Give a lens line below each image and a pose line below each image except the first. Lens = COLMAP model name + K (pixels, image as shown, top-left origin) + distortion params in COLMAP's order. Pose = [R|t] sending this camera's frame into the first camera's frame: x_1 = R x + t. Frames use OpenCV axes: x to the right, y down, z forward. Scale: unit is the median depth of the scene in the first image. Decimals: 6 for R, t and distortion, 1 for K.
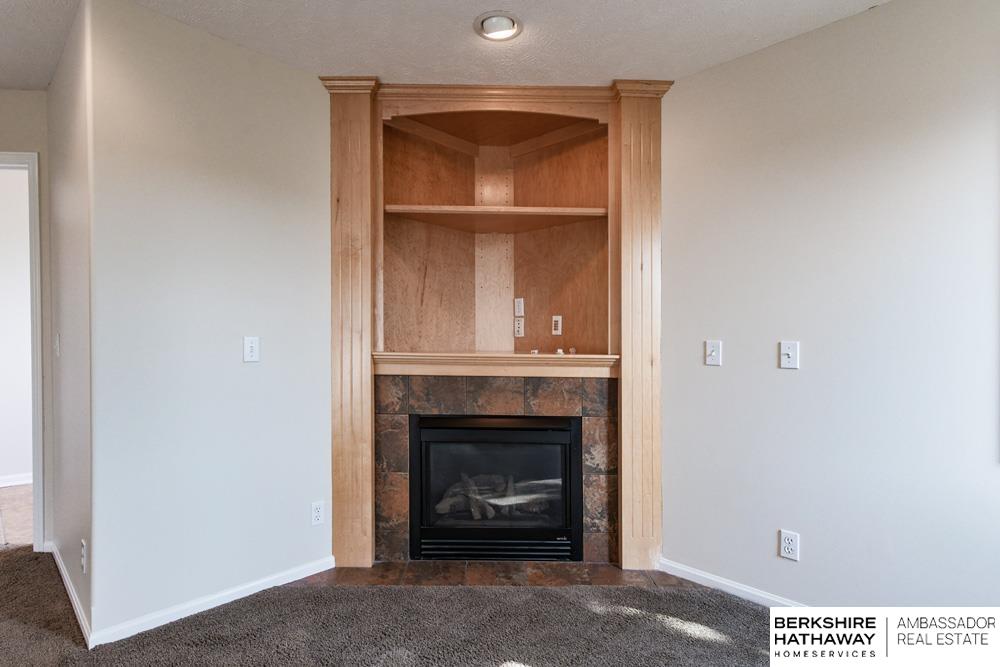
lens RADIAL K [[513.2, 0, 494.6], [0, 513.2, 348.8], [0, 0, 1]] dist [0.000519, -0.000226]
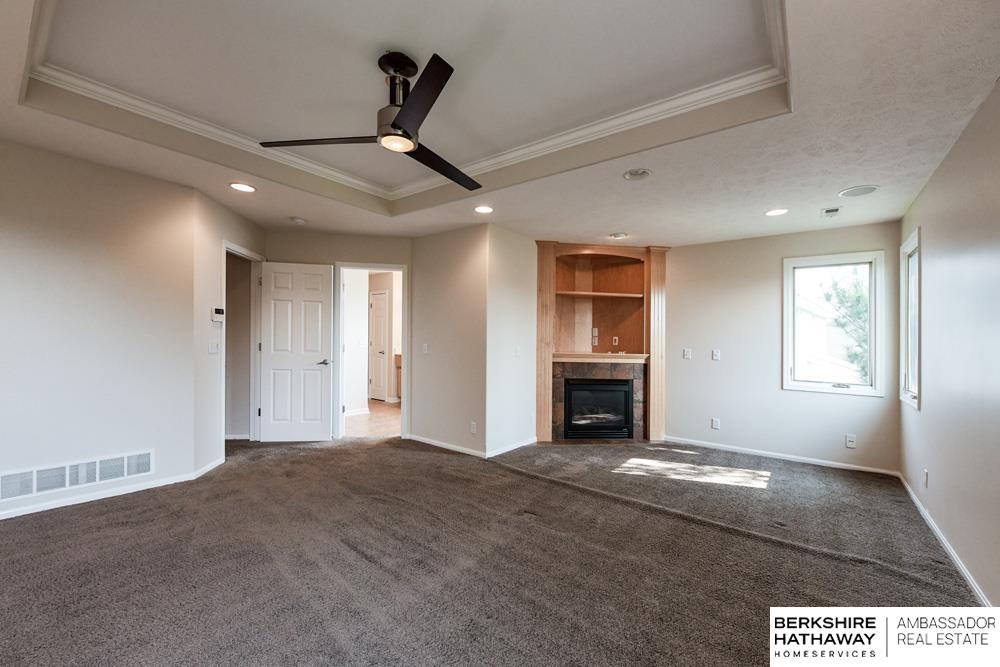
lens RADIAL K [[403.9, 0, 502.5], [0, 403.9, 338.2], [0, 0, 1]] dist [-0.005669, -0.000462]
pose [[0.992051, 0.011968, 0.125268, -0.690941], [-0.009950, 0.999811, -0.016718, -0.025652], [-0.125445, 0.015339, 0.991982, -0.832800]]
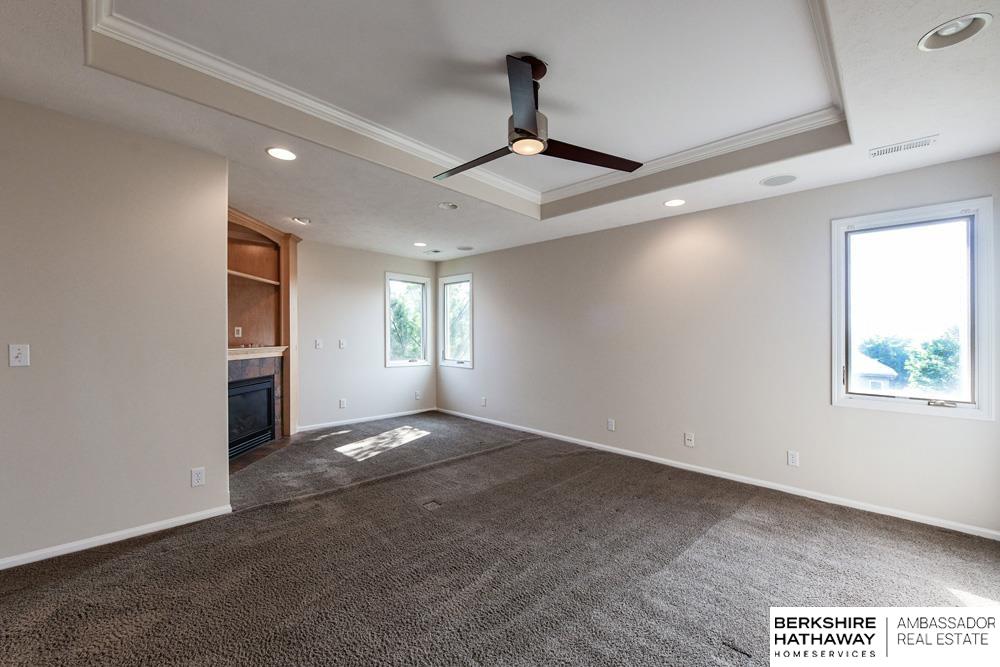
lens RADIAL K [[400.2, 0, 483.2], [0, 400.2, 333.6], [0, 0, 1]] dist [-0.000609, -0.000110]
pose [[0.014464, 0.002993, 0.999891, -1.554623], [0.006820, 0.999972, -0.003092, -0.032956], [-0.999872, 0.006864, 0.014443, 0.067369]]
